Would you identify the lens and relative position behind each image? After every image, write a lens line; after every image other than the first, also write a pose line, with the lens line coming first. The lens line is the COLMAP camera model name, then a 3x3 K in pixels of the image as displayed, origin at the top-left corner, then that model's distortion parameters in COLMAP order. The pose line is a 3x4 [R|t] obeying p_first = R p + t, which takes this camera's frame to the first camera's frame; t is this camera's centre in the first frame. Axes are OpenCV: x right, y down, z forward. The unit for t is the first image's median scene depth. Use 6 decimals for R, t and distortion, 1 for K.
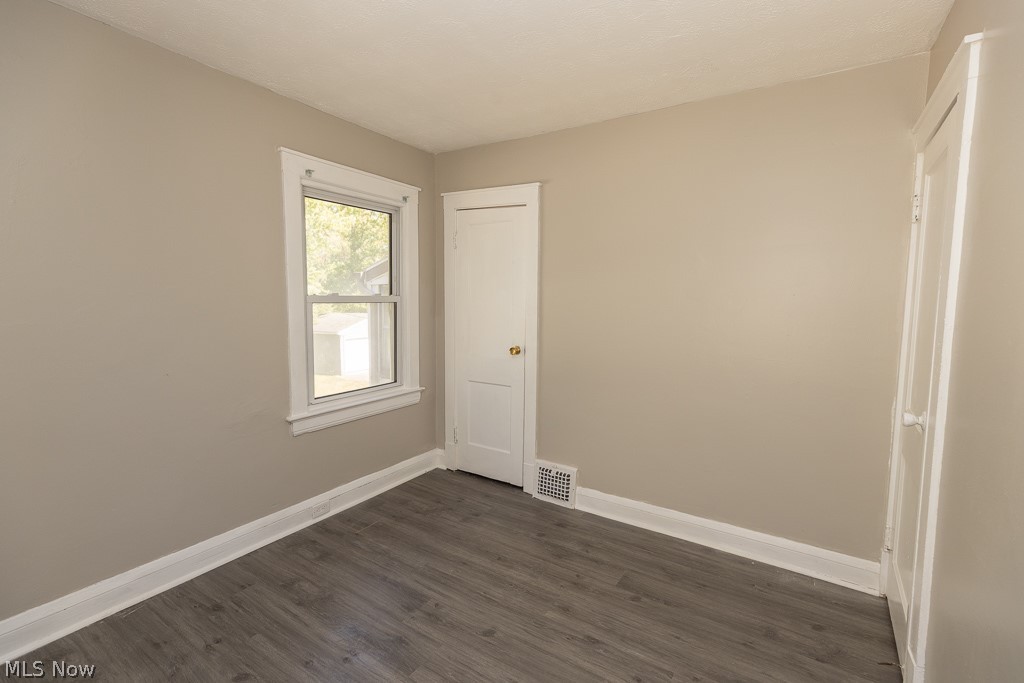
lens RADIAL K [[456.4, 0, 511.9], [0, 456.4, 337.9], [0, 0, 1]] dist [0.007025, -0.001119]
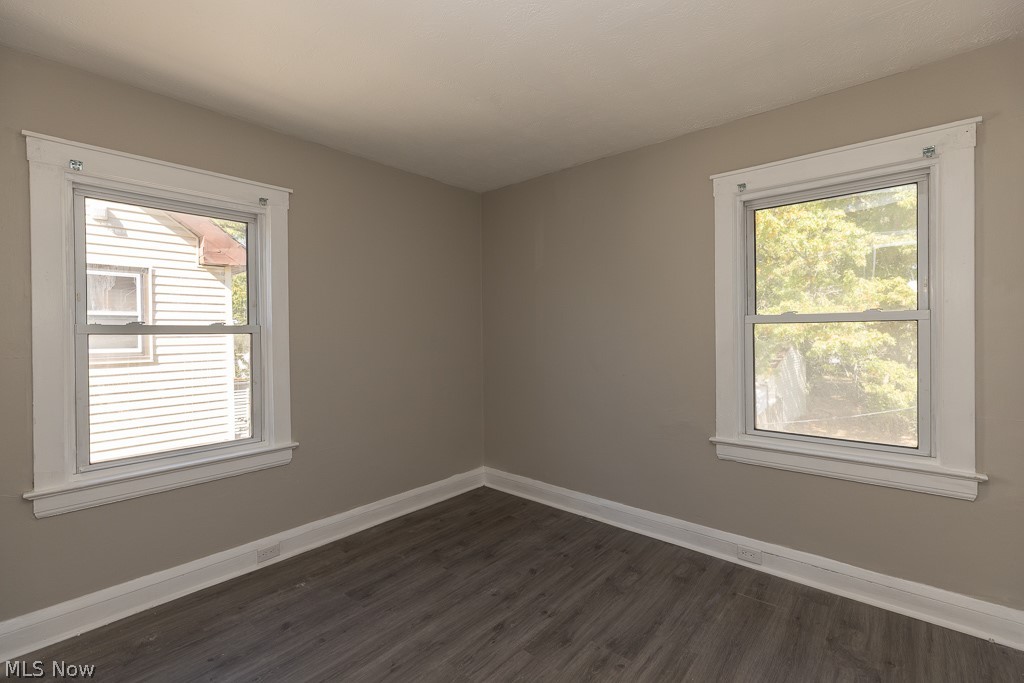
lens RADIAL K [[456.4, 0, 511.7], [0, 456.4, 336.4], [0, 0, 1]] dist [0.007025, -0.001119]
pose [[-0.151070, -0.000531, -0.988523, 0.602834], [-0.076276, 0.997025, 0.011121, -0.026524], [0.985576, 0.077080, -0.150662, 0.731259]]
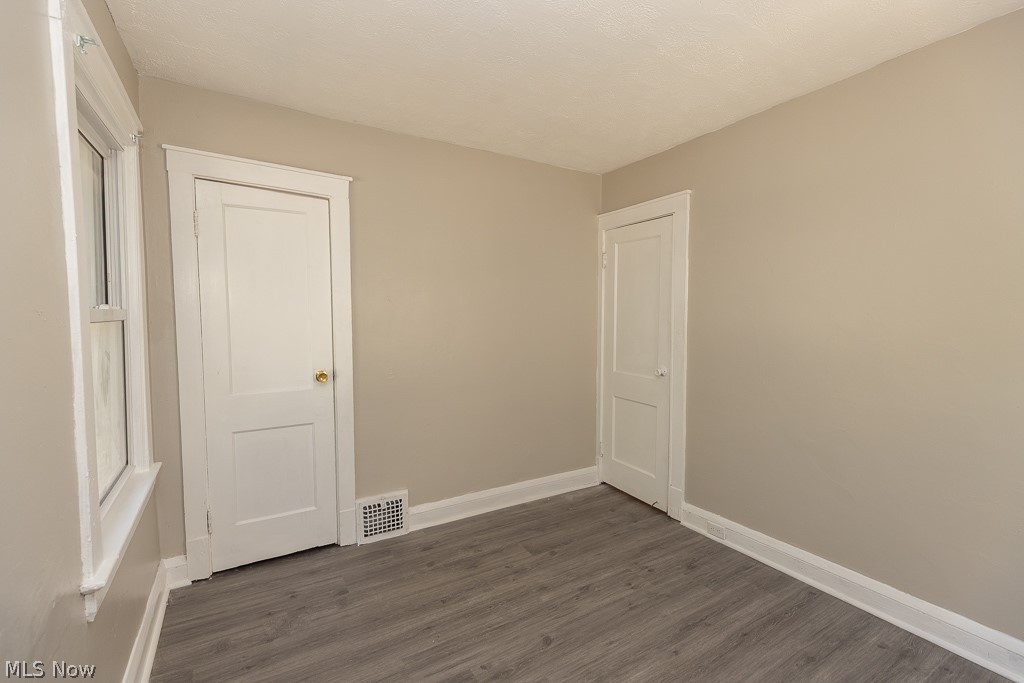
lens RADIAL K [[456.4, 0, 510.2], [0, 456.4, 339.7], [0, 0, 1]] dist [0.007025, -0.001119]
pose [[0.437623, -0.060474, 0.897123, -0.729472], [0.082952, 0.996196, 0.026687, -0.040201], [-0.895324, 0.062739, 0.440975, 0.447208]]
